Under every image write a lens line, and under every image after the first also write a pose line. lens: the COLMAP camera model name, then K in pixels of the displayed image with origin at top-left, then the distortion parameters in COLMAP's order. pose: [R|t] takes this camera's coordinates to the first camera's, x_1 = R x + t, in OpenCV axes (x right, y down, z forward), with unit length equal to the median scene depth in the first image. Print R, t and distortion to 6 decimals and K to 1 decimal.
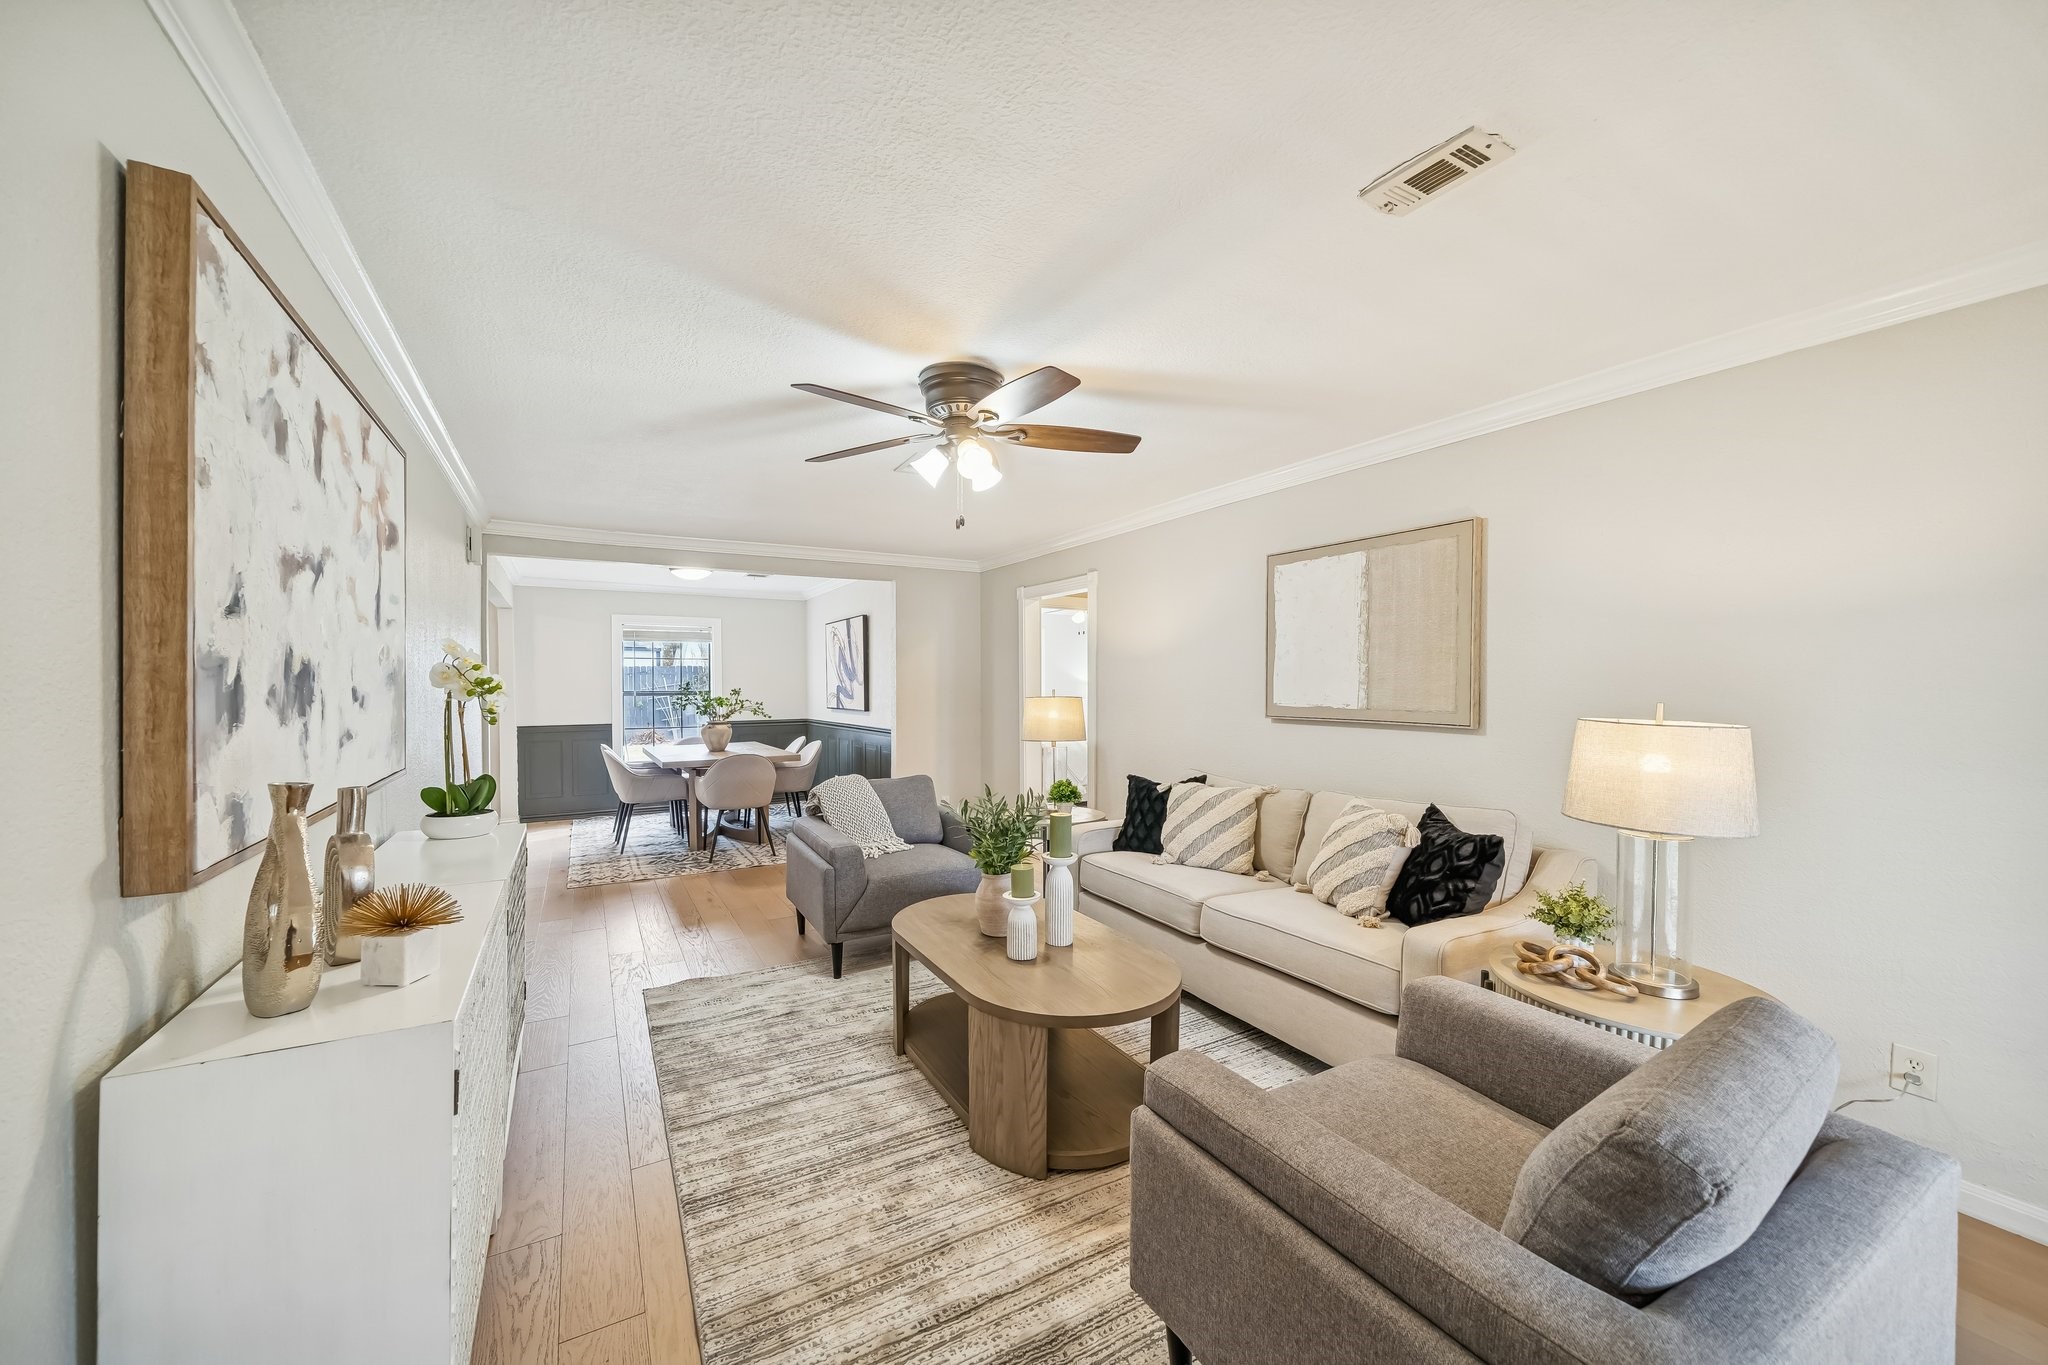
lens RADIAL K [[749.1, 0, 1014.8], [0, 749.1, 689.0], [0, 0, 1]] dist [-0.005639, 0.000163]
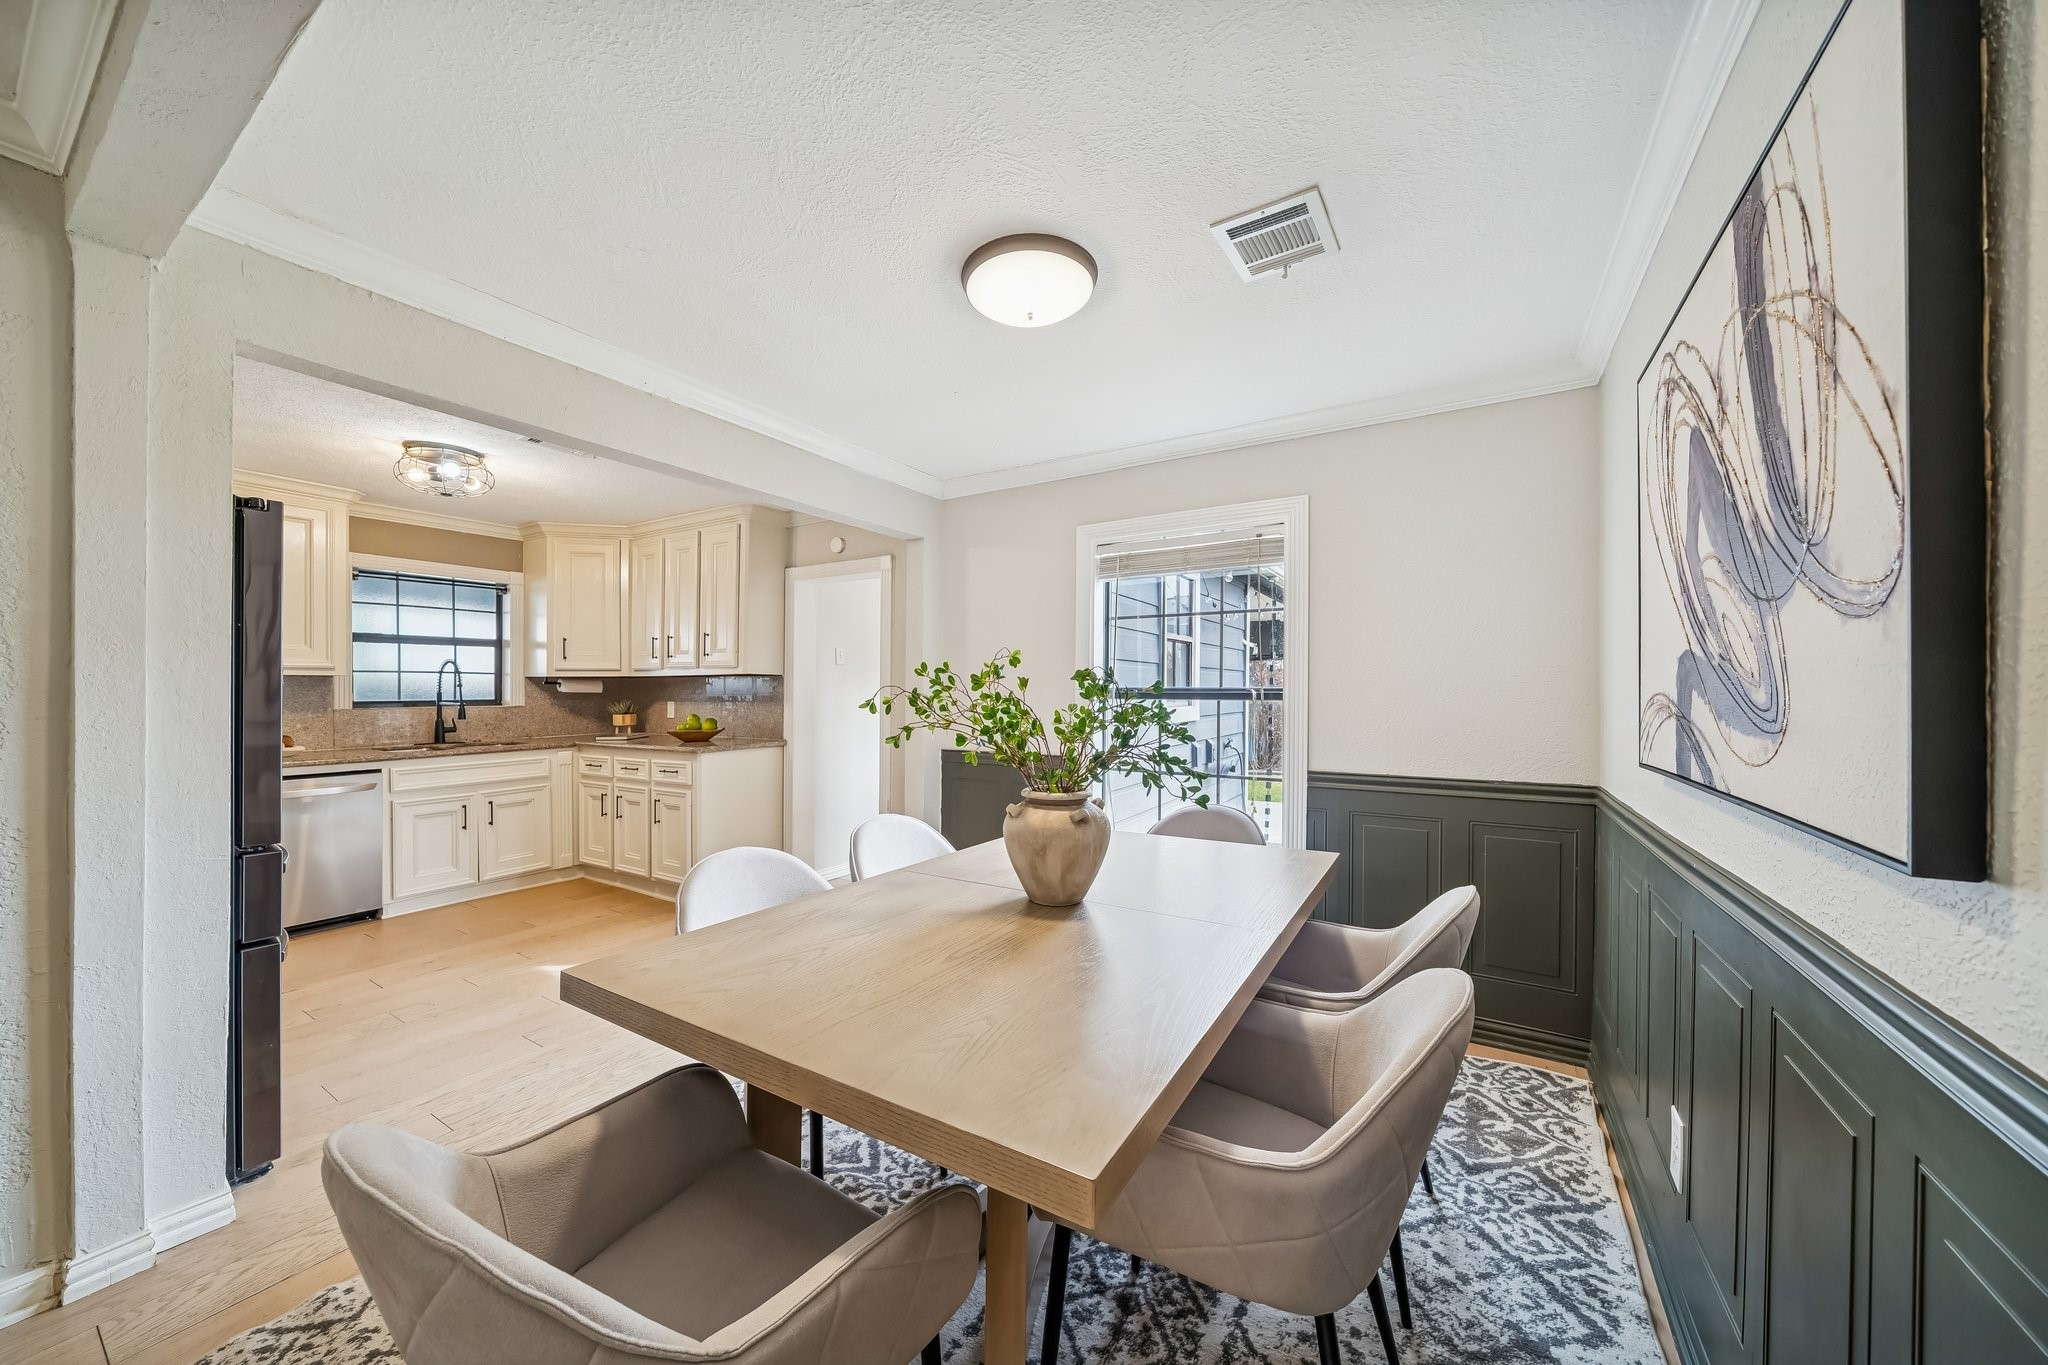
lens RADIAL K [[707.2, 0, 1017.4], [0, 707.2, 685.9], [0, 0, 1]] dist [-0.001907, -0.001357]
pose [[0.458034, -0.001963, -0.888932, -0.404913], [-0.010297, 0.999919, -0.007514, 0.016464], [0.888875, 0.012595, 0.457977, 1.997026]]
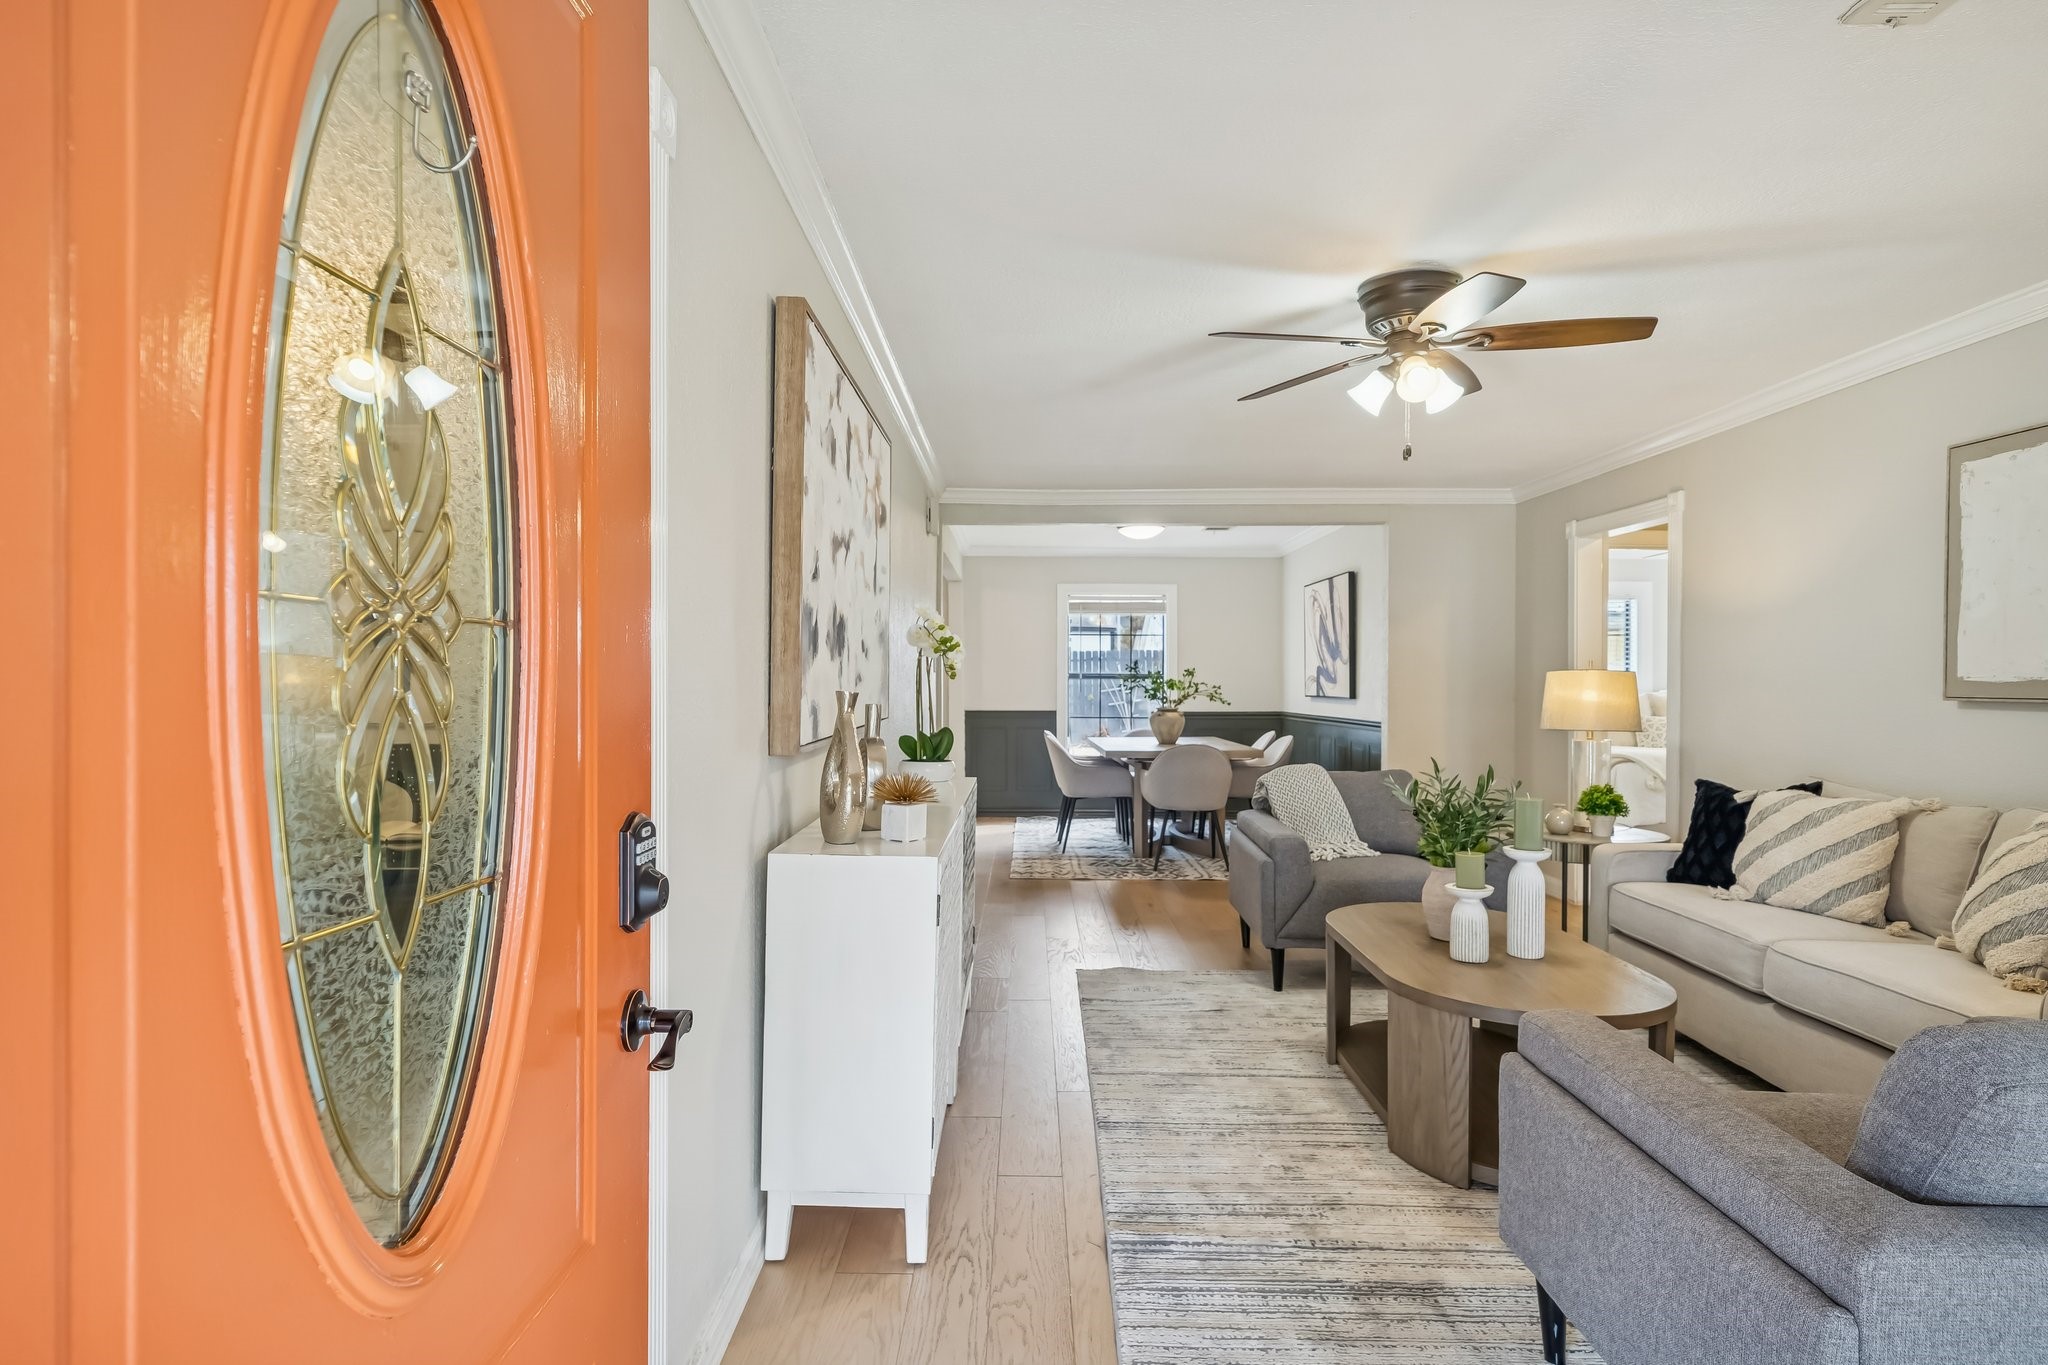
lens RADIAL K [[1081.6, 0, 1028.4], [0, 1081.6, 678.0], [0, 0, 1]] dist [0.003452, 0.000292]
pose [[0.865047, 0.005593, -0.501660, 0.157252], [-0.009668, 0.999938, -0.005523, 0.041620], [0.501598, 0.009628, 0.865047, -0.257203]]
